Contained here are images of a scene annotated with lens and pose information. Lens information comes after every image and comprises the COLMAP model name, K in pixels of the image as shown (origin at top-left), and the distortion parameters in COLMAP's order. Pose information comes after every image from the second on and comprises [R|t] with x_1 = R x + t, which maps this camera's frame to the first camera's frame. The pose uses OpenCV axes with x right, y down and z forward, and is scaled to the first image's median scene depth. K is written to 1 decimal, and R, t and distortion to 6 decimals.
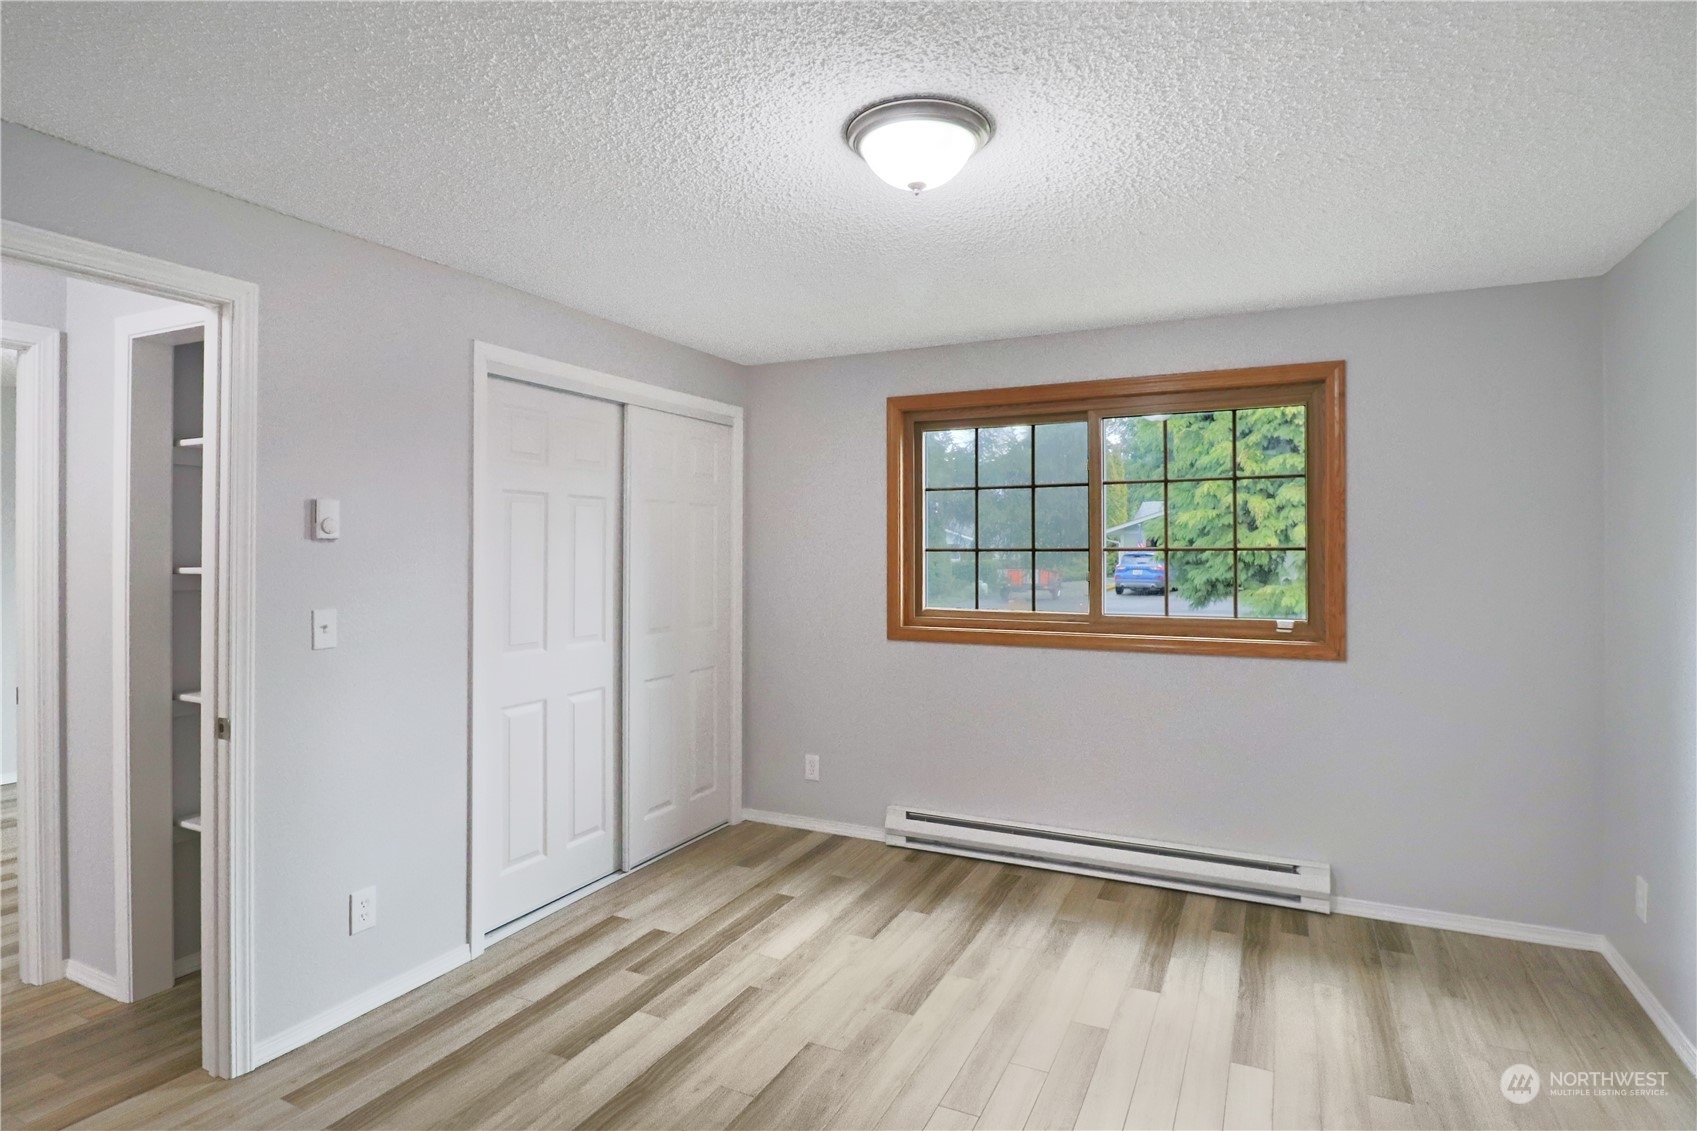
lens RADIAL K [[874.8, 0, 872.5], [0, 874.8, 532.8], [0, 0, 1]] dist [-0.000456, -0.012924]
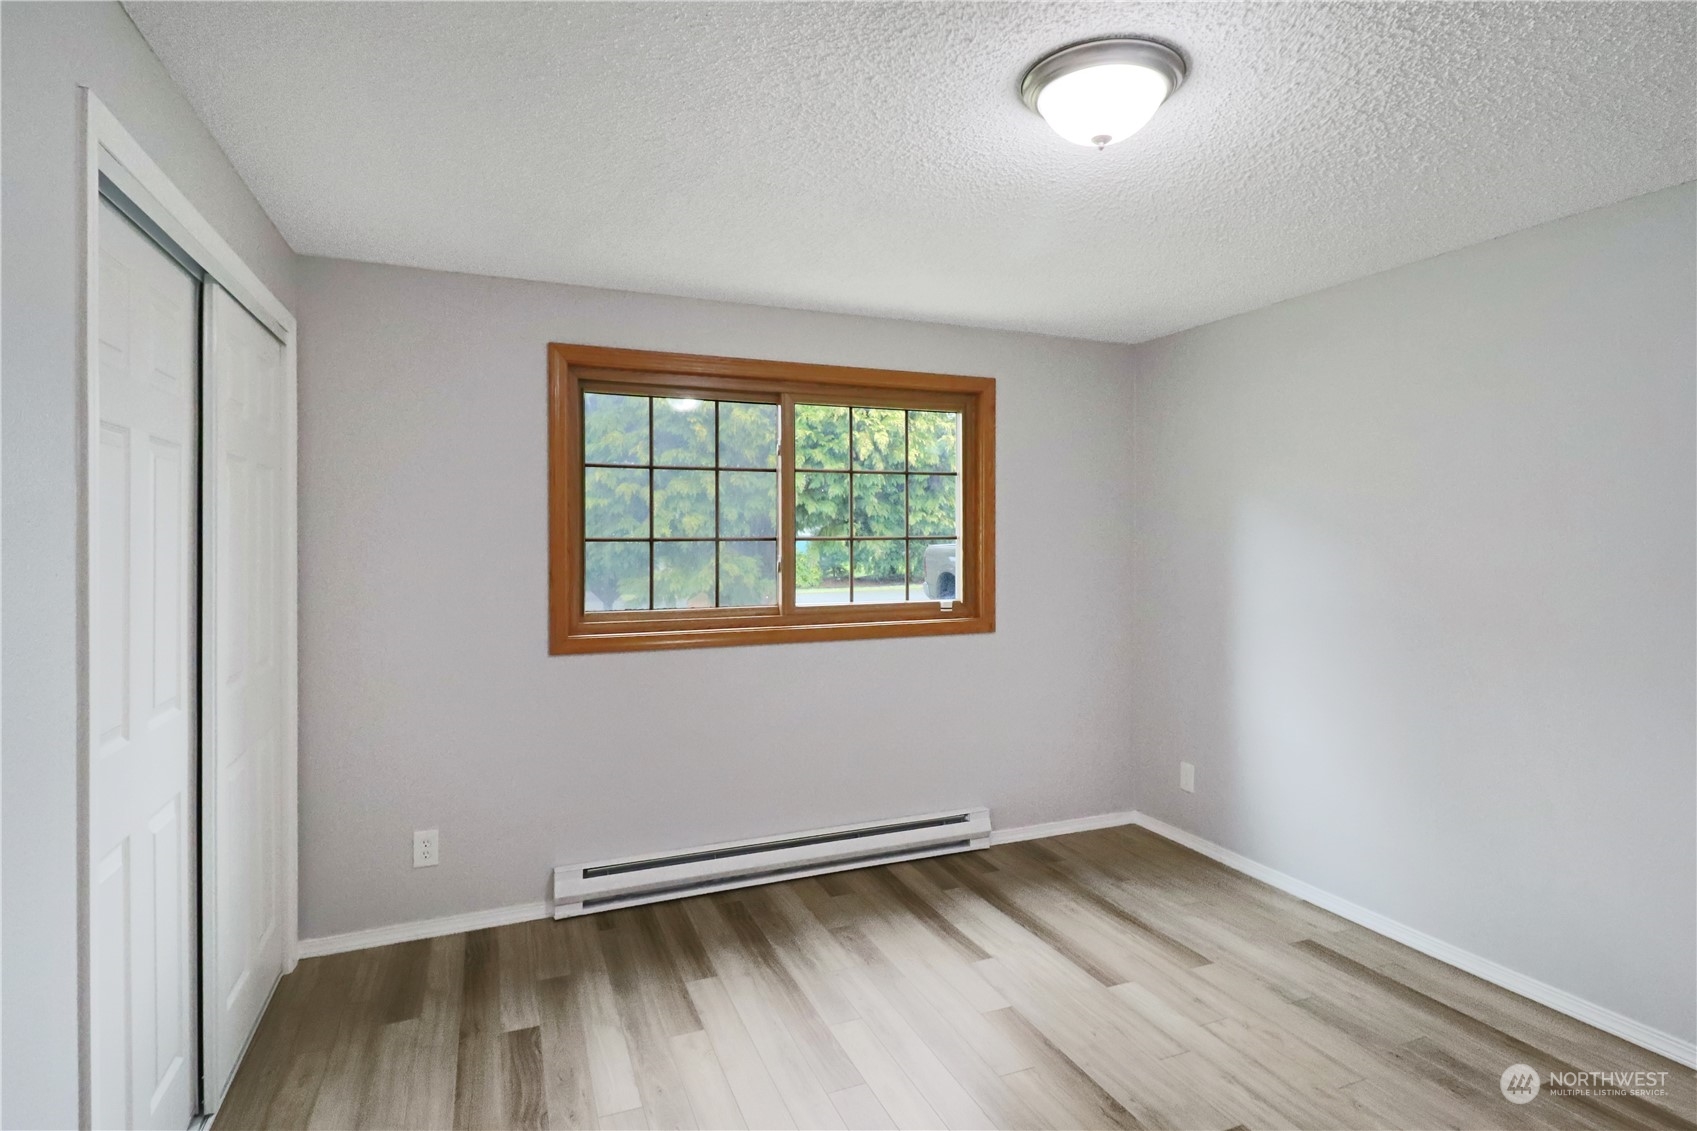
lens RADIAL K [[877.9, 0, 852.9], [0, 877.9, 534.3], [0, 0, 1]] dist [0.015671, -0.000913]
pose [[0.664039, 0.003271, 0.747691, -0.466808], [-0.010988, 0.999925, 0.005384, 0.009157], [-0.747617, -0.011791, 0.664025, 0.340751]]
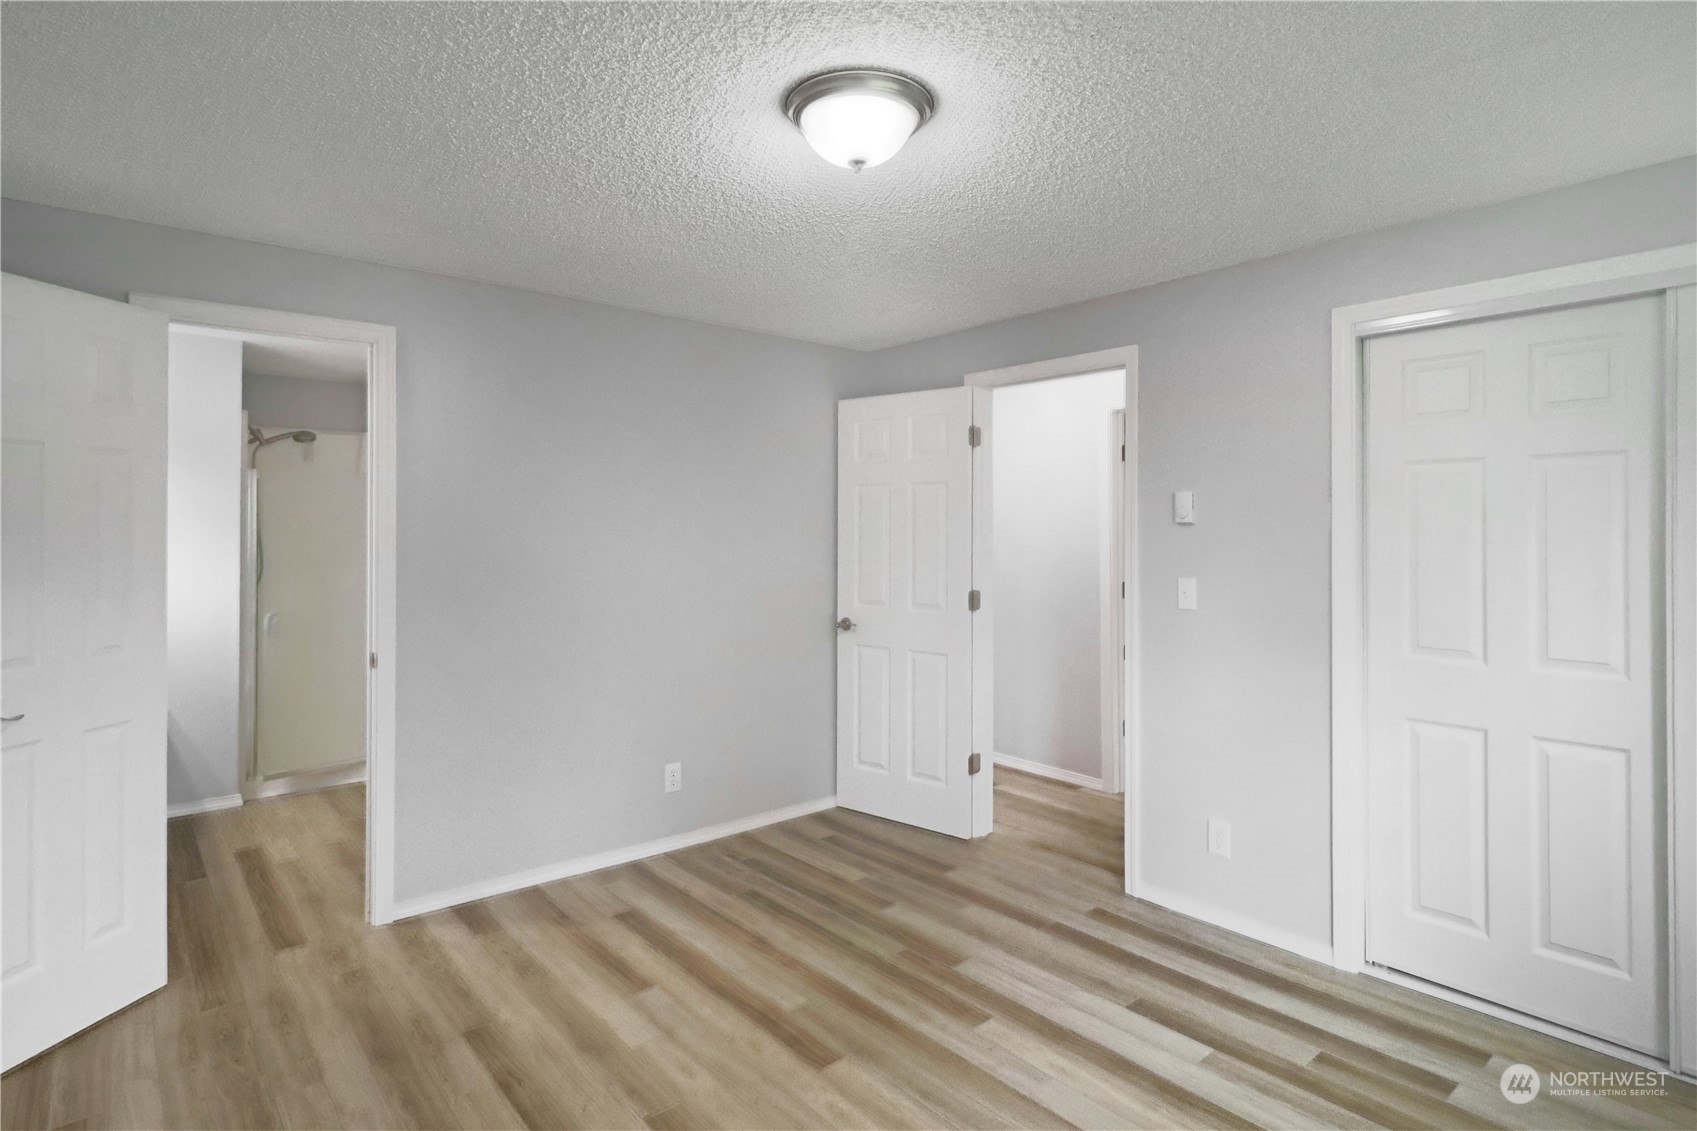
lens RADIAL K [[884.5, 0, 847.5], [0, 884.5, 512.0], [0, 0, 1]] dist [0.000529, -0.014890]
pose [[-0.417679, -0.020505, -0.908363, 0.559626], [0.009815, 0.999585, -0.027077, 0.015602], [0.908542, -0.020225, -0.417304, 0.816919]]
